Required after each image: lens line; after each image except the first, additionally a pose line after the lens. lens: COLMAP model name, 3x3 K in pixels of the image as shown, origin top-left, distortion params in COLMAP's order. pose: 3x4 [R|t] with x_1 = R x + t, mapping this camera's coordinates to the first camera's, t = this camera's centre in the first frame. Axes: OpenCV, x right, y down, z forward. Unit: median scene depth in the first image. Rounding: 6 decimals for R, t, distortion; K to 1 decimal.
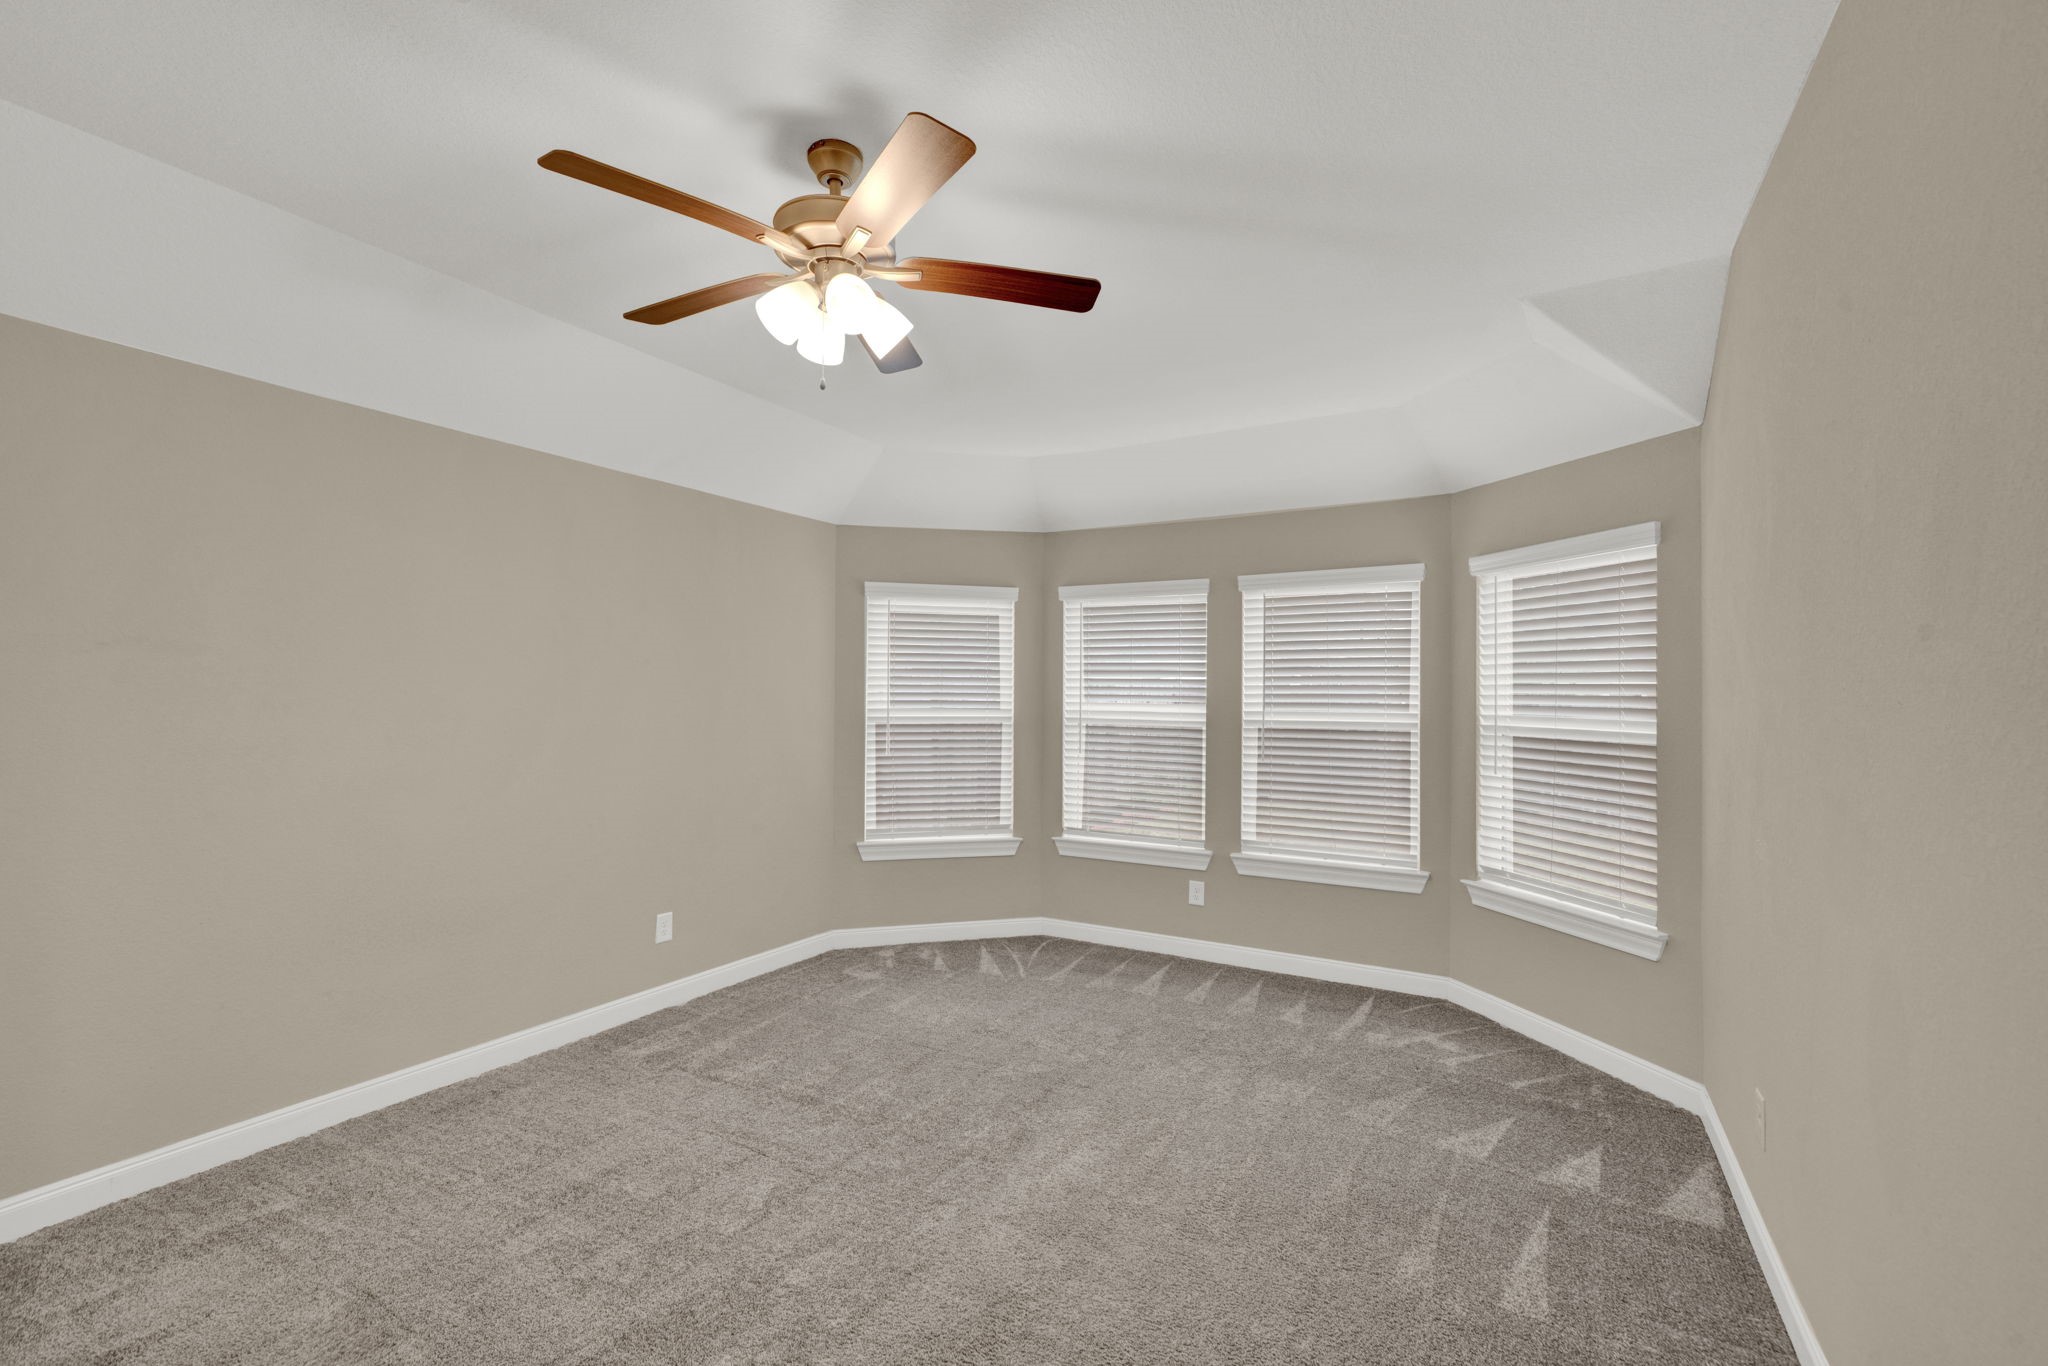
lens RADIAL K [[952.9, 0, 1024.0], [0, 952.9, 683.0], [0, 0, 1]] dist [0.009623, 0.000358]
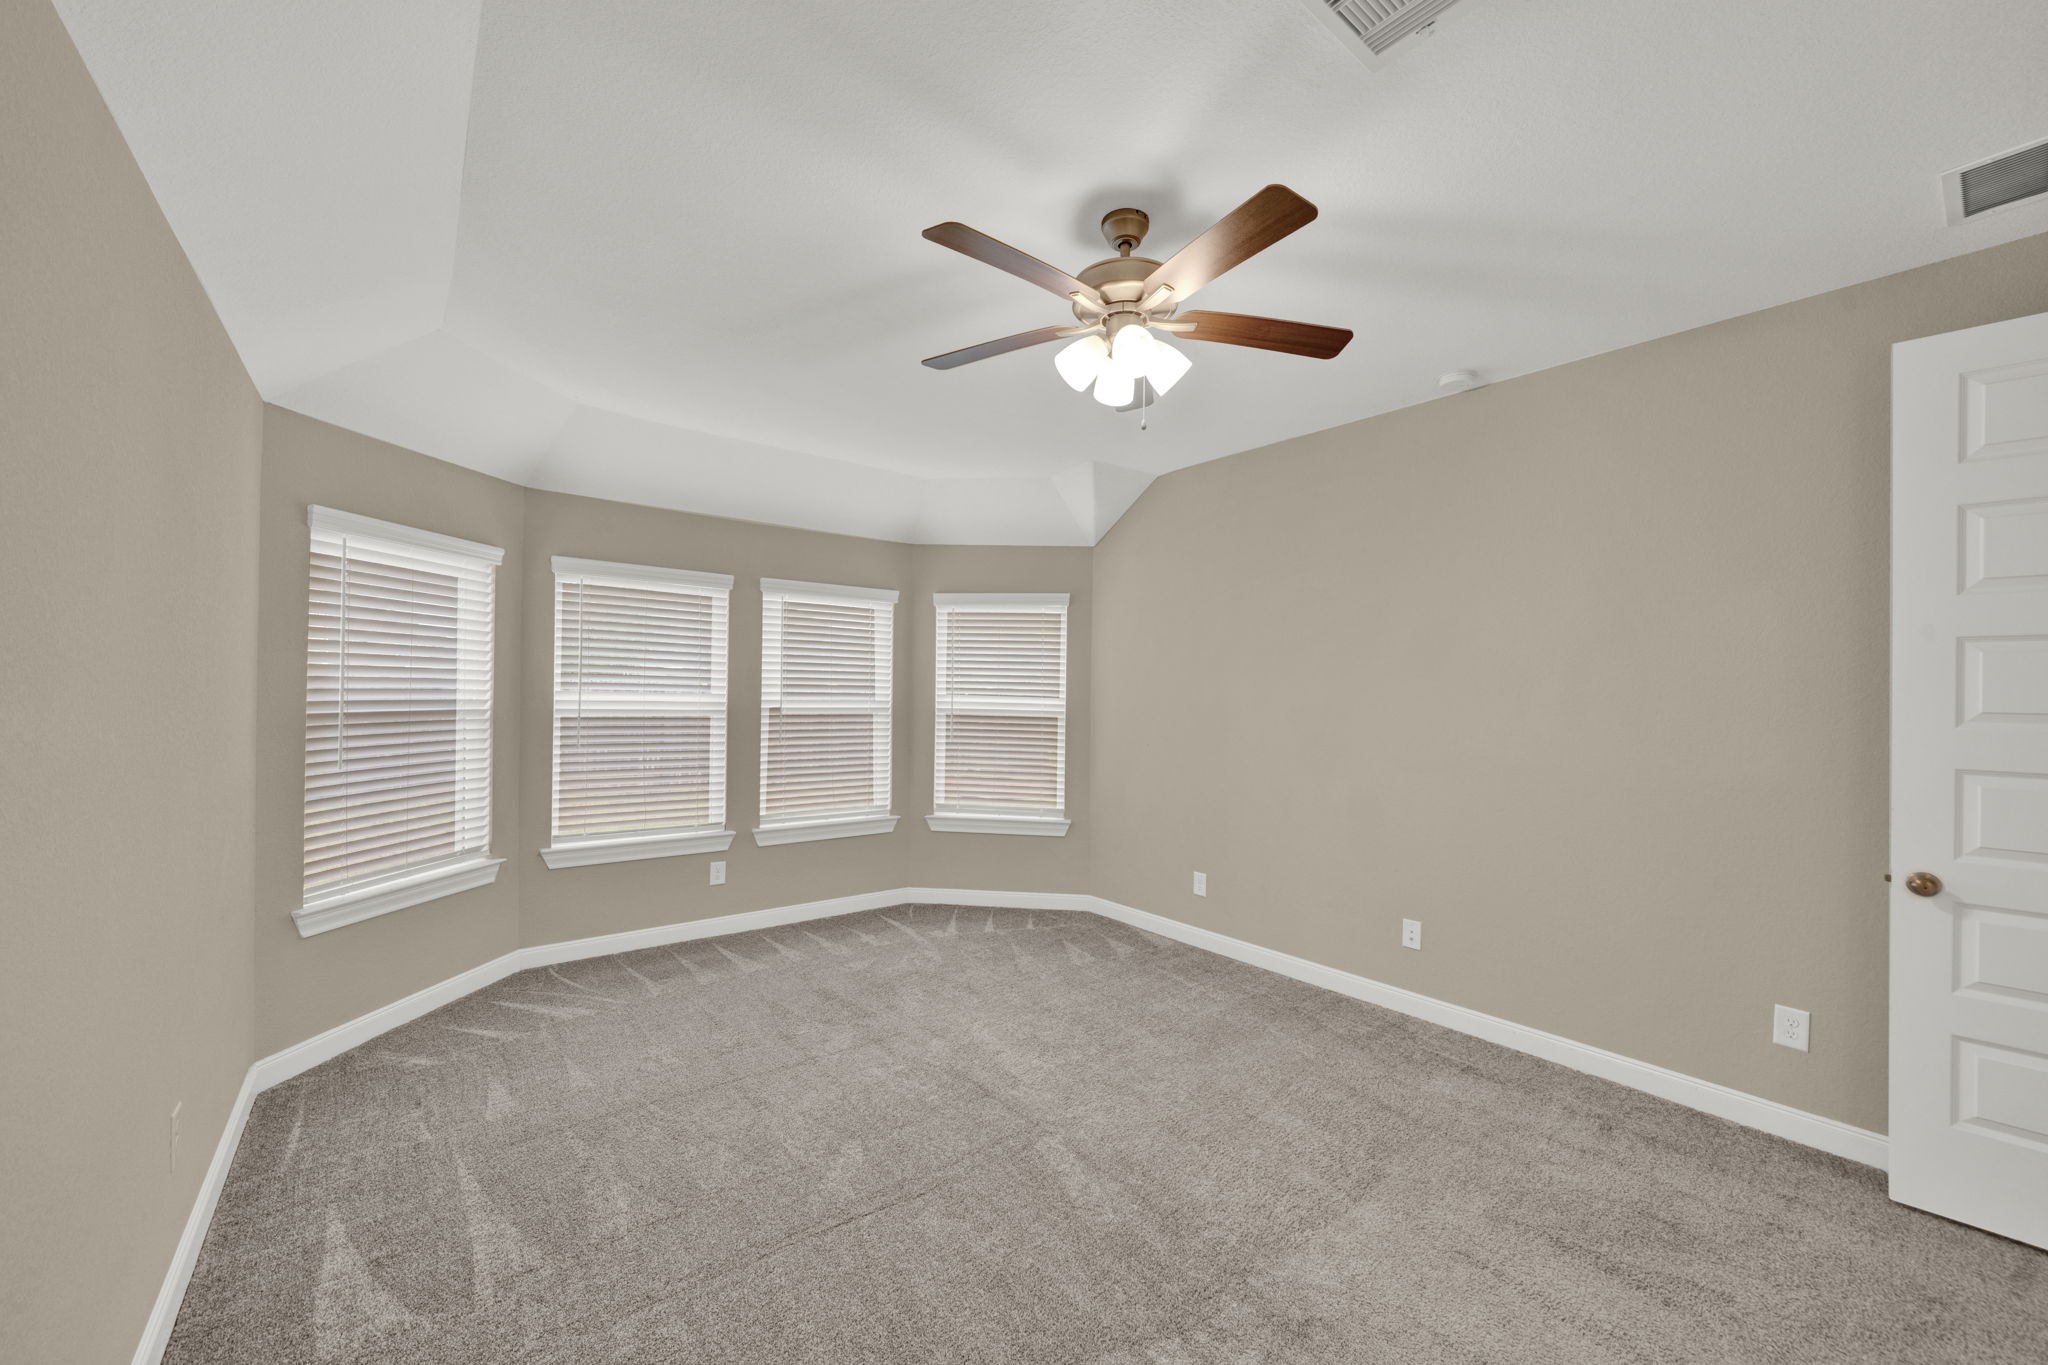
lens RADIAL K [[842.8, 0, 1023.8], [0, 842.8, 687.0], [0, 0, 1]] dist [0.000576, -0.000047]
pose [[0.318411, 0.005874, 0.947935, -0.704323], [-0.025154, 0.999681, 0.002254, 0.005086], [-0.947619, -0.024562, 0.318457, 0.461973]]
